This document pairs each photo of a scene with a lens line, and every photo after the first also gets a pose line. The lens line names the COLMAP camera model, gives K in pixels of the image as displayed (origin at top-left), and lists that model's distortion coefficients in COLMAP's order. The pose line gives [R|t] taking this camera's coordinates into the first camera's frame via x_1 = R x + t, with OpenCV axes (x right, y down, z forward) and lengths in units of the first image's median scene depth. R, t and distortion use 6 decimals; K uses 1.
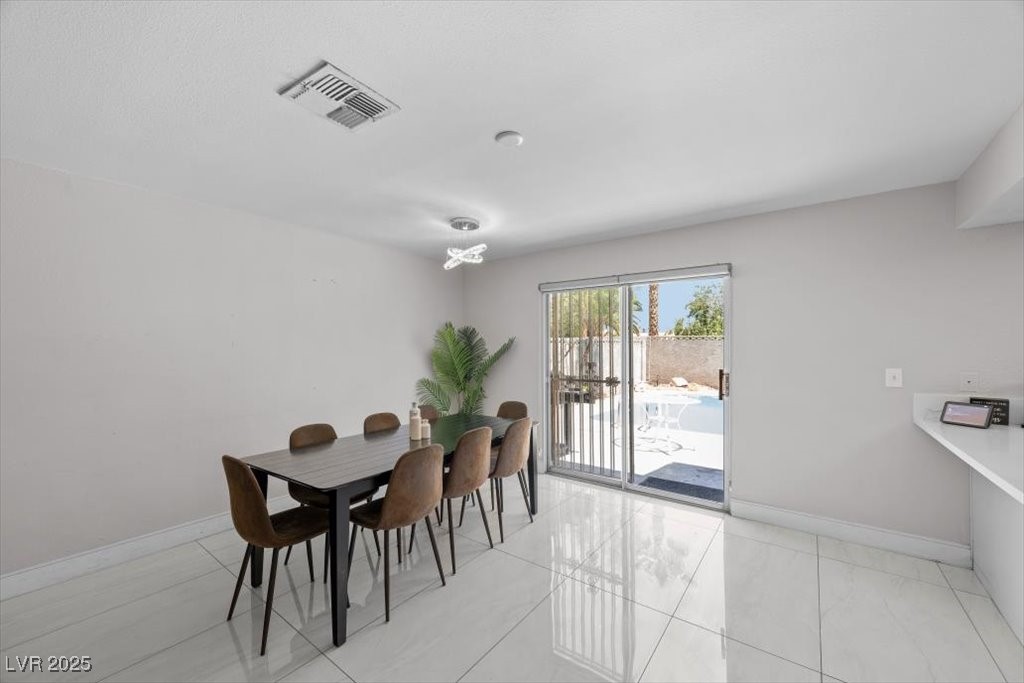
lens RADIAL K [[400.6, 0, 511.9], [0, 400.6, 347.0], [0, 0, 1]] dist [-0.002292, 0.000063]
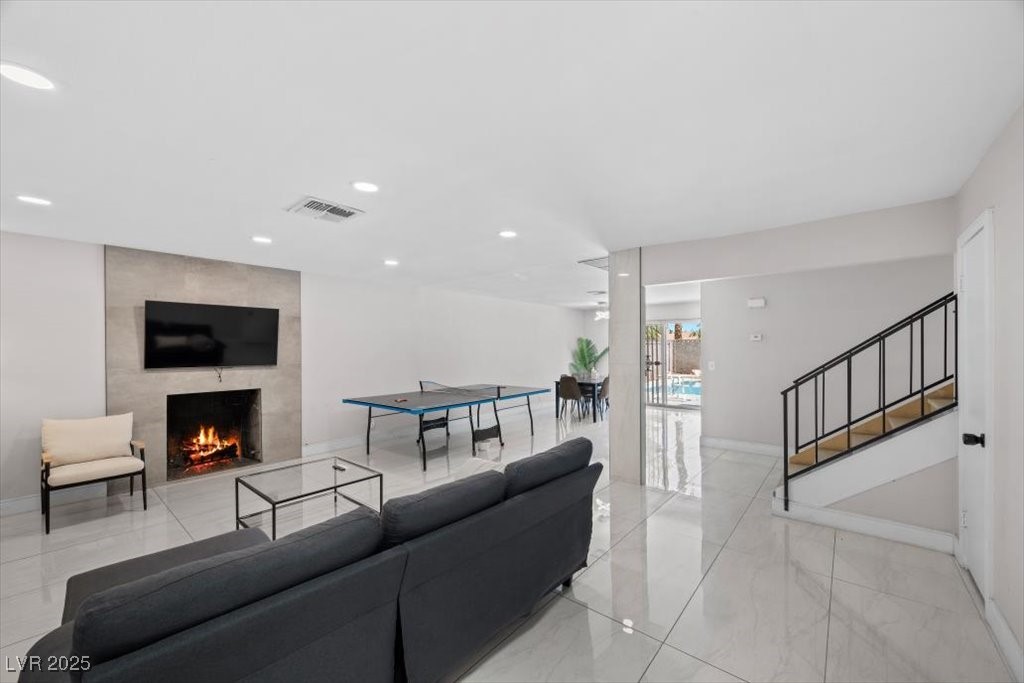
lens RADIAL K [[400.6, 0, 512.0], [0, 400.6, 345.8], [0, 0, 1]] dist [-0.002292, 0.000063]
pose [[0.998229, -0.004503, -0.059320, -0.412333], [0.004392, 0.999988, -0.002001, -0.014622], [0.059329, 0.001737, 0.998237, -1.250223]]
